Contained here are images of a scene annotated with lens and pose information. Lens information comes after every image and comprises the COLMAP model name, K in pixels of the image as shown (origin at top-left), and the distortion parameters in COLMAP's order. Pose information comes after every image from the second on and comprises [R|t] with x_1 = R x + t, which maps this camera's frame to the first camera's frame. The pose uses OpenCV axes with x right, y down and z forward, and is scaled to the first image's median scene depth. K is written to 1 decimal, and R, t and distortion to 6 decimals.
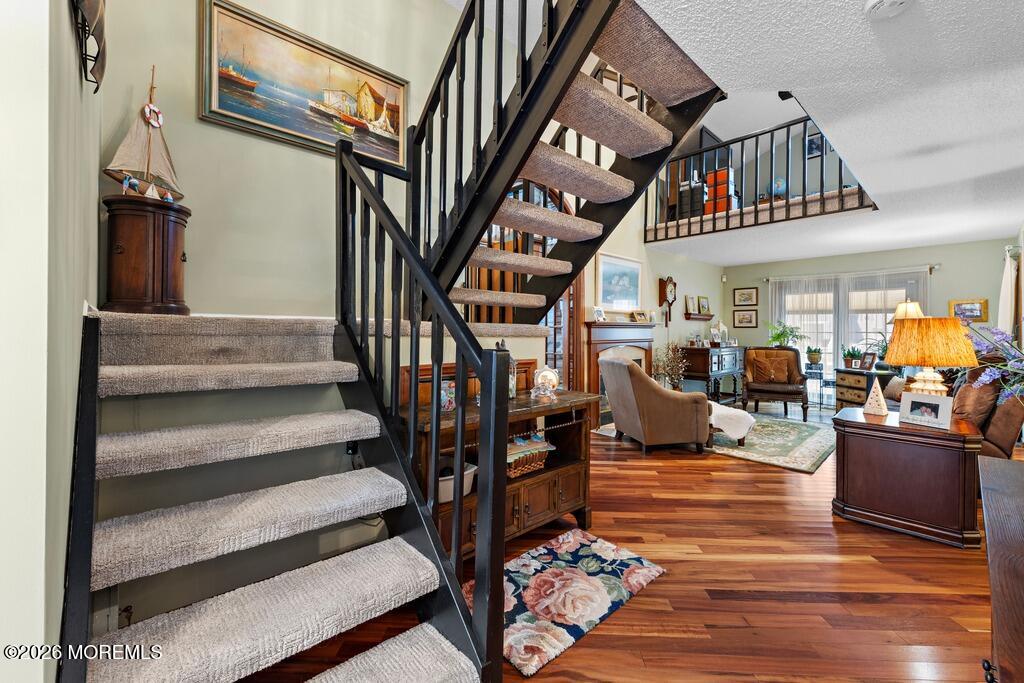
lens RADIAL K [[423.7, 0, 514.4], [0, 423.7, 331.4], [0, 0, 1]] dist [0.007860, 0.000031]
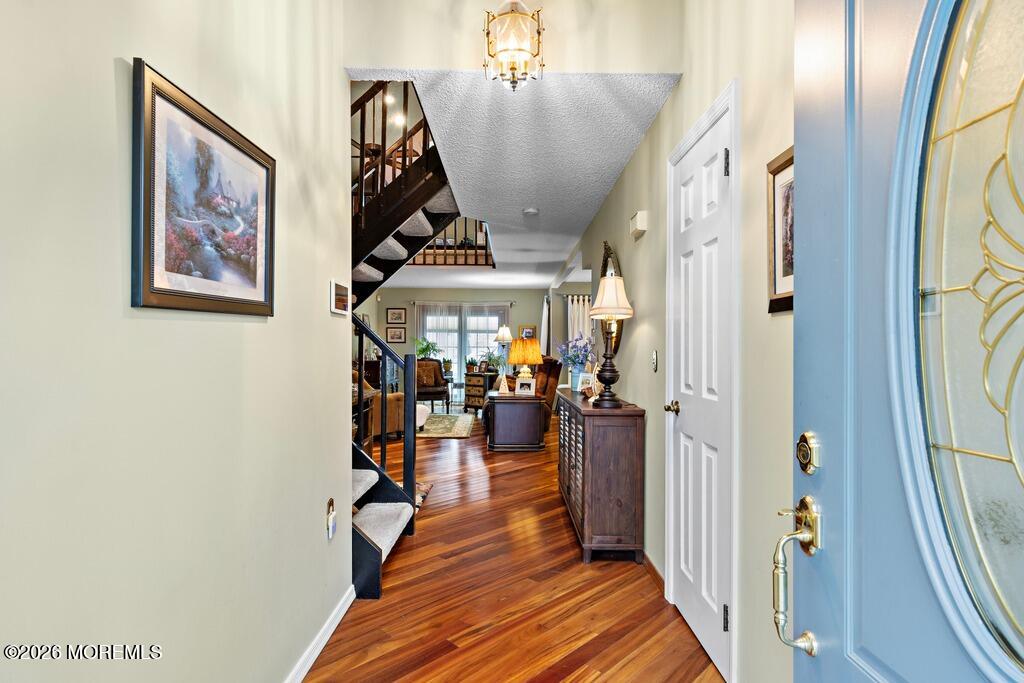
lens RADIAL K [[530.6, 0, 512.0], [0, 530.6, 341.5], [0, 0, 1]] dist [0.000291, 0.000001]
pose [[0.681805, 0.007544, 0.731495, -0.384450], [-0.001215, 0.999957, -0.009180, 0.000843], [-0.731533, 0.005370, 0.681785, -0.271520]]
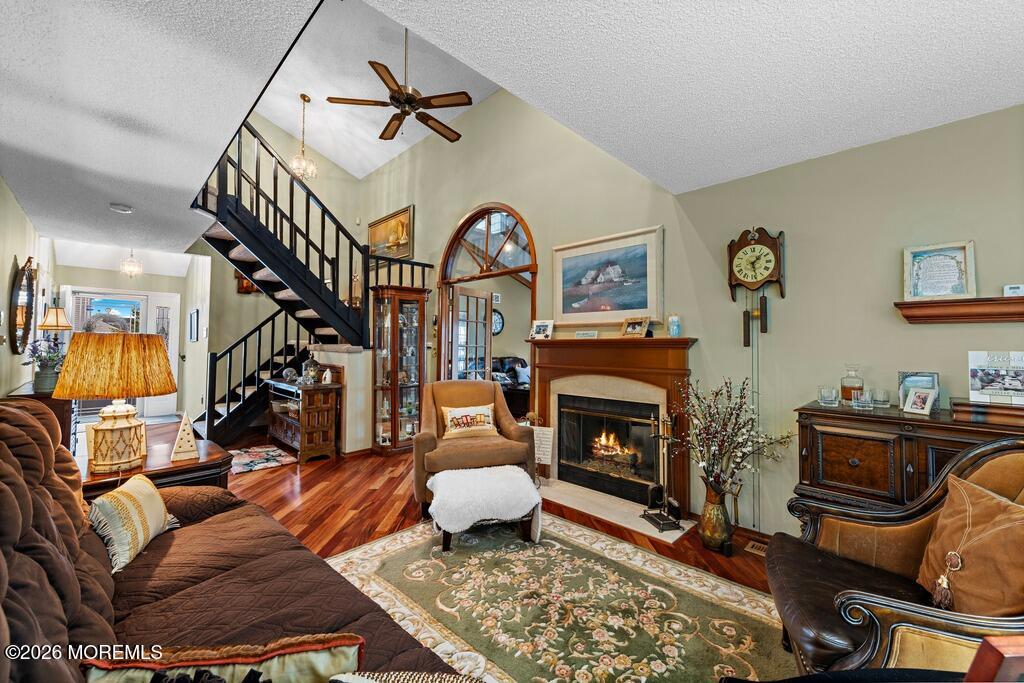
lens RADIAL K [[410.2, 0, 516.9], [0, 410.2, 336.5], [0, 0, 1]] dist [-0.000612, 0.000003]
pose [[0.034135, -0.024371, -0.999120, 0.846320], [-0.008307, 0.999661, -0.024668, -0.008643], [0.999383, 0.009142, 0.033921, 0.822864]]
